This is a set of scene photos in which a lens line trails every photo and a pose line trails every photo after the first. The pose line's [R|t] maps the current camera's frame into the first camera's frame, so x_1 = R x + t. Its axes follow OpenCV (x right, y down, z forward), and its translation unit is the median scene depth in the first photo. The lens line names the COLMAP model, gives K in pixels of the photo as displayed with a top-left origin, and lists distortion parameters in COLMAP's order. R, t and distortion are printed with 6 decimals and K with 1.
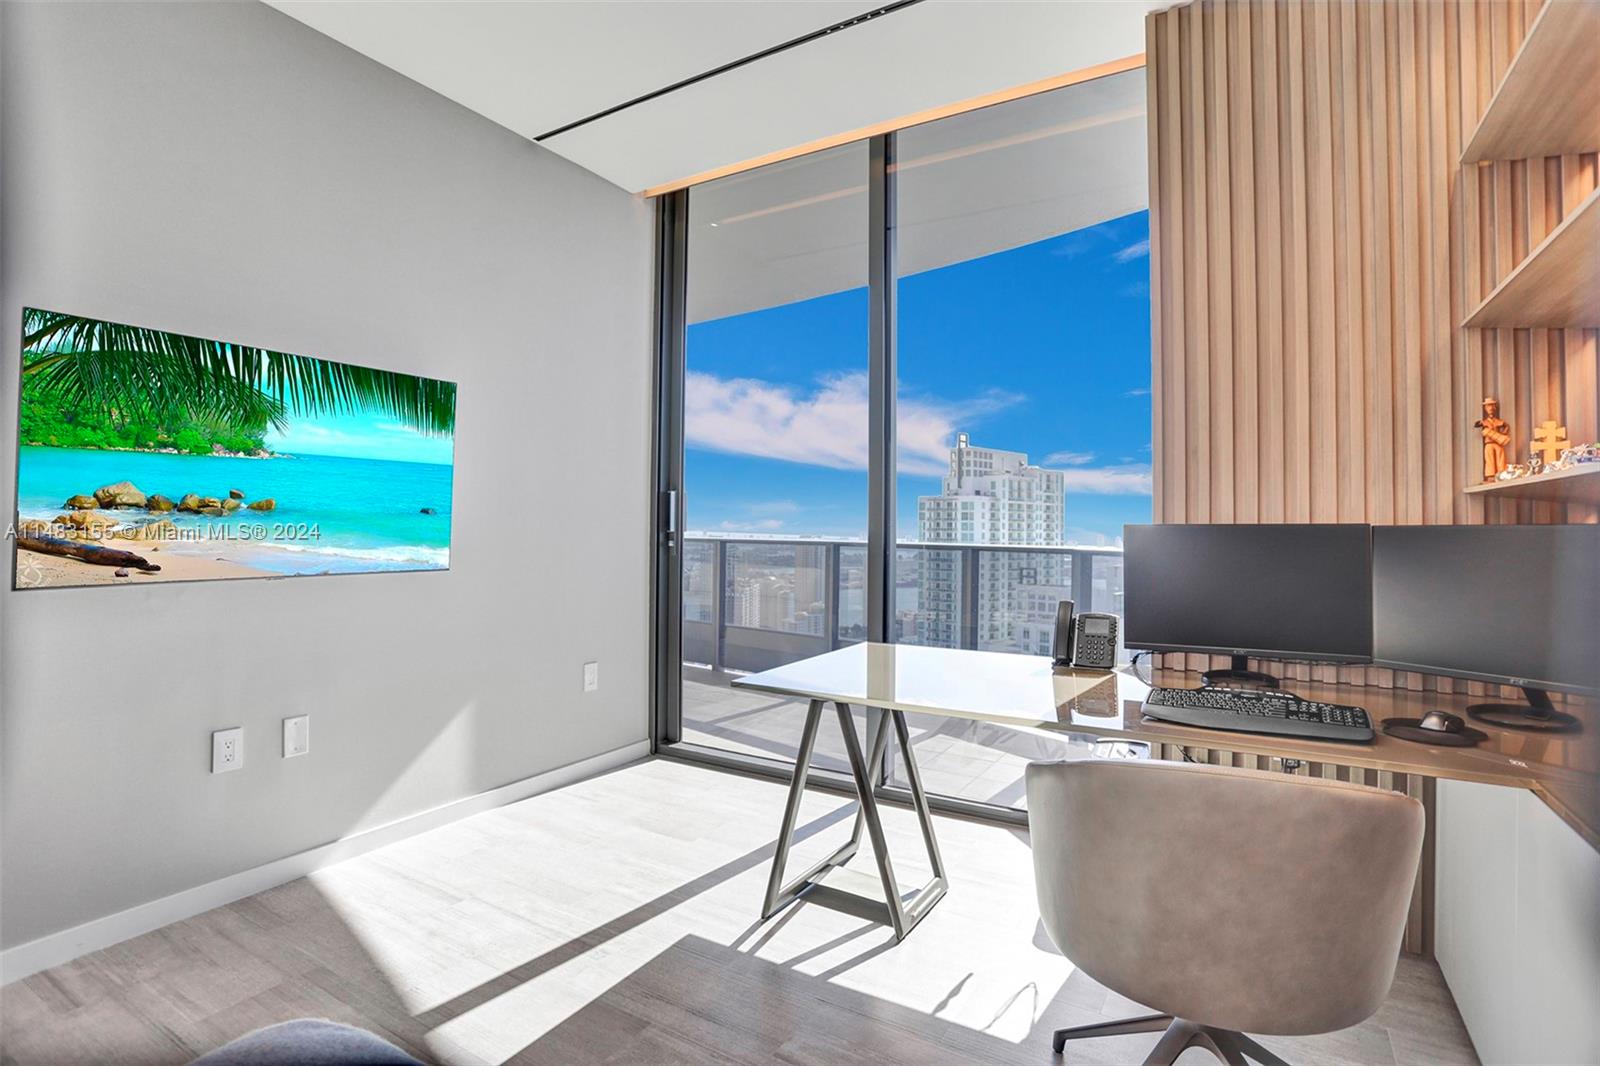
lens RADIAL K [[785.4, 0, 800.0], [0, 785.4, 533.0], [0, 0, 1]] dist [-0.004059, -0.000091]
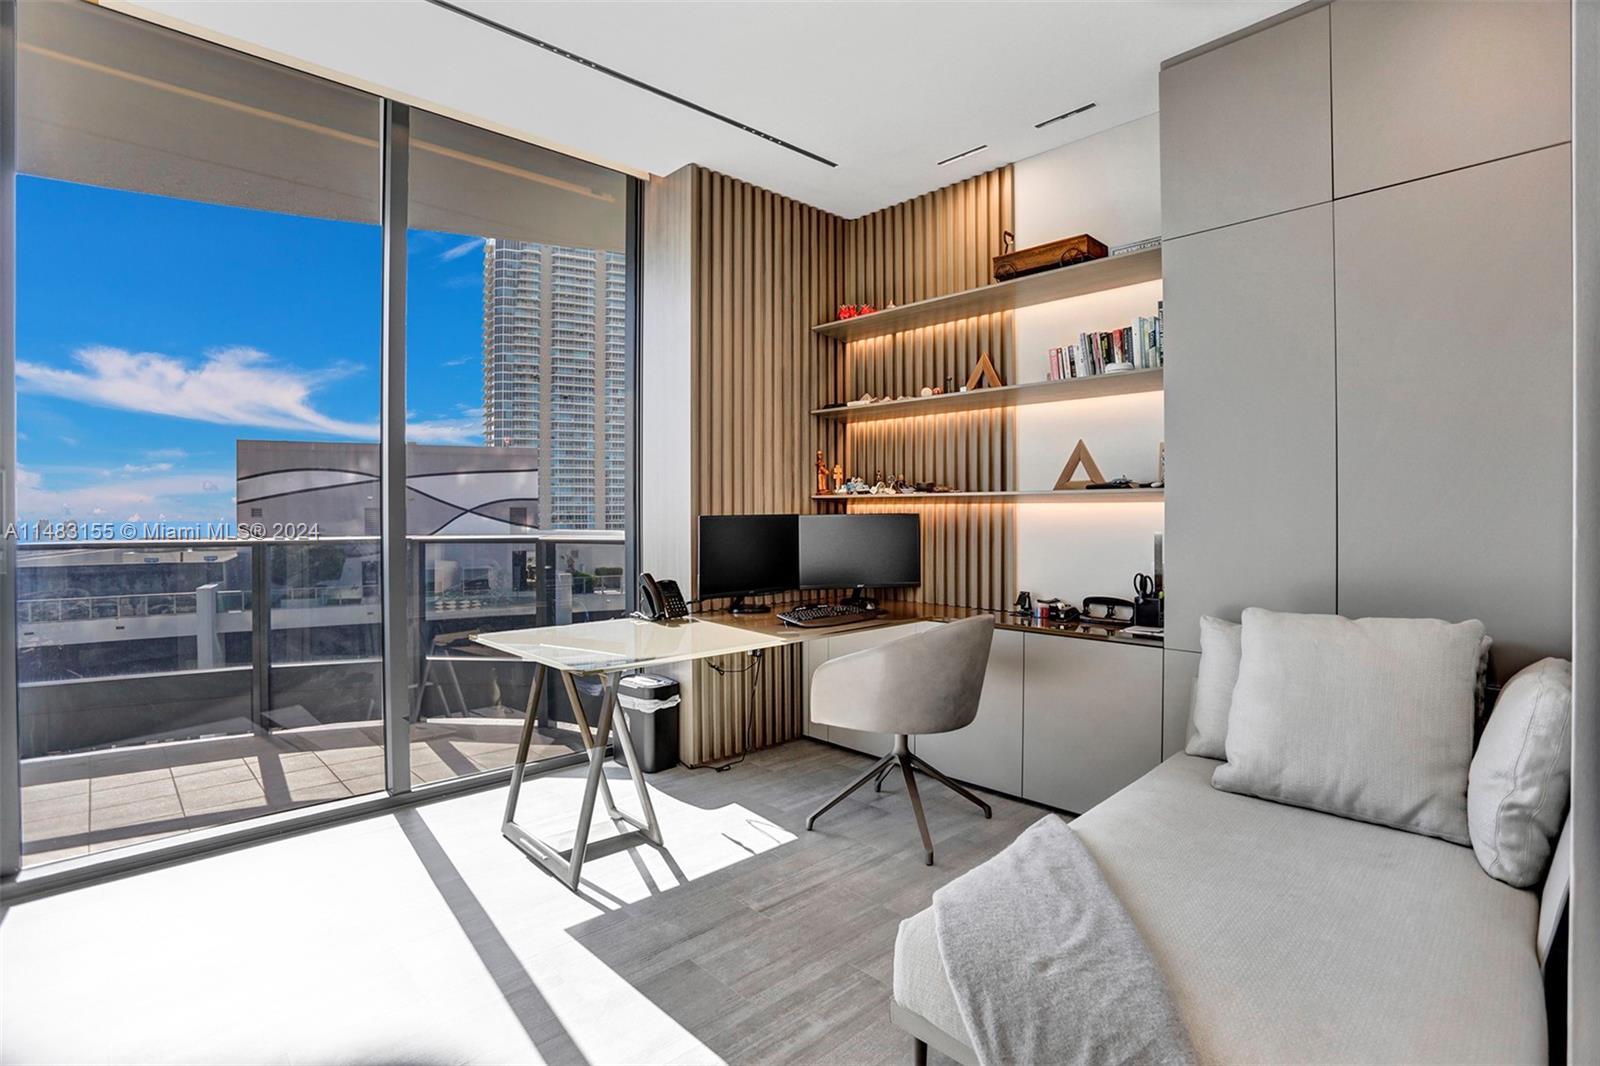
lens RADIAL K [[812.8, 0, 798.1], [0, 812.8, 511.2], [0, 0, 1]] dist [-0.003894, -0.000087]
pose [[0.253386, -0.009532, 0.967318, -1.109706], [-0.014162, 0.999808, 0.013562, -0.049741], [-0.967262, -0.017135, 0.253202, 0.467154]]
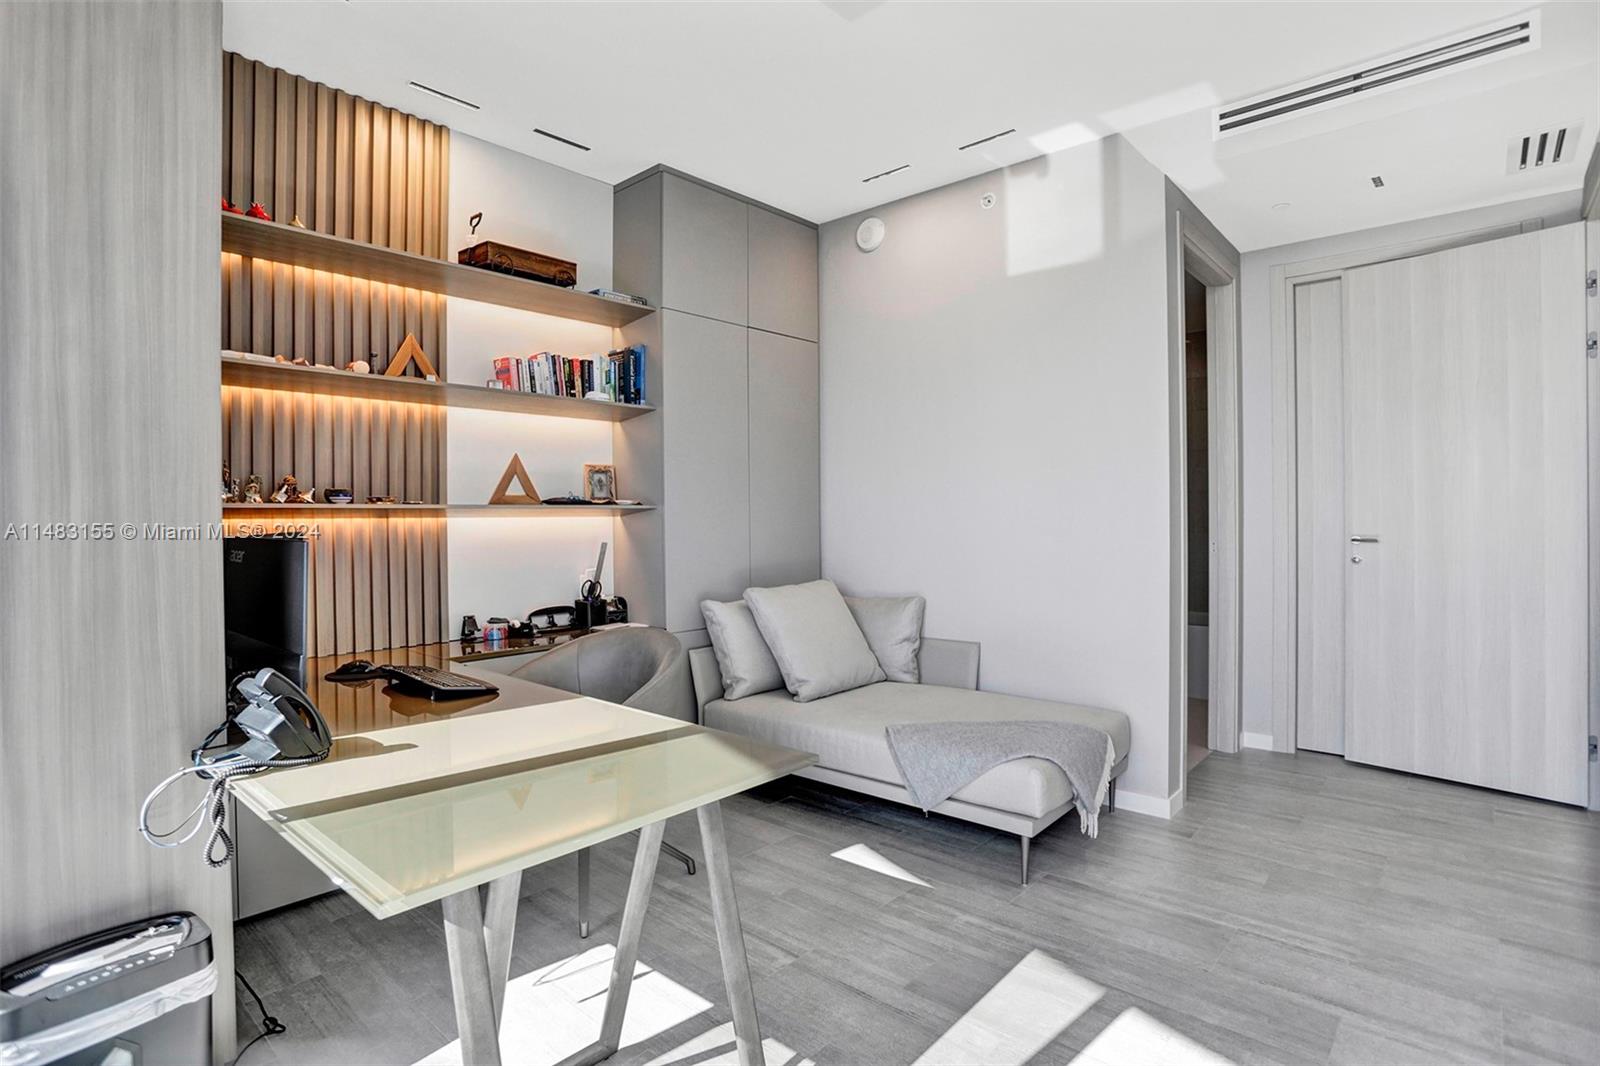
lens RADIAL K [[782.7, 0, 800.0], [0, 782.7, 533.0], [0, 0, 1]] dist [-0.040329, 0.000081]
pose [[-0.985688, 0.011245, 0.168202, -0.201183], [0.010506, 0.999931, -0.005283, -0.006817], [-0.168249, -0.003440, -0.985738, 1.772553]]
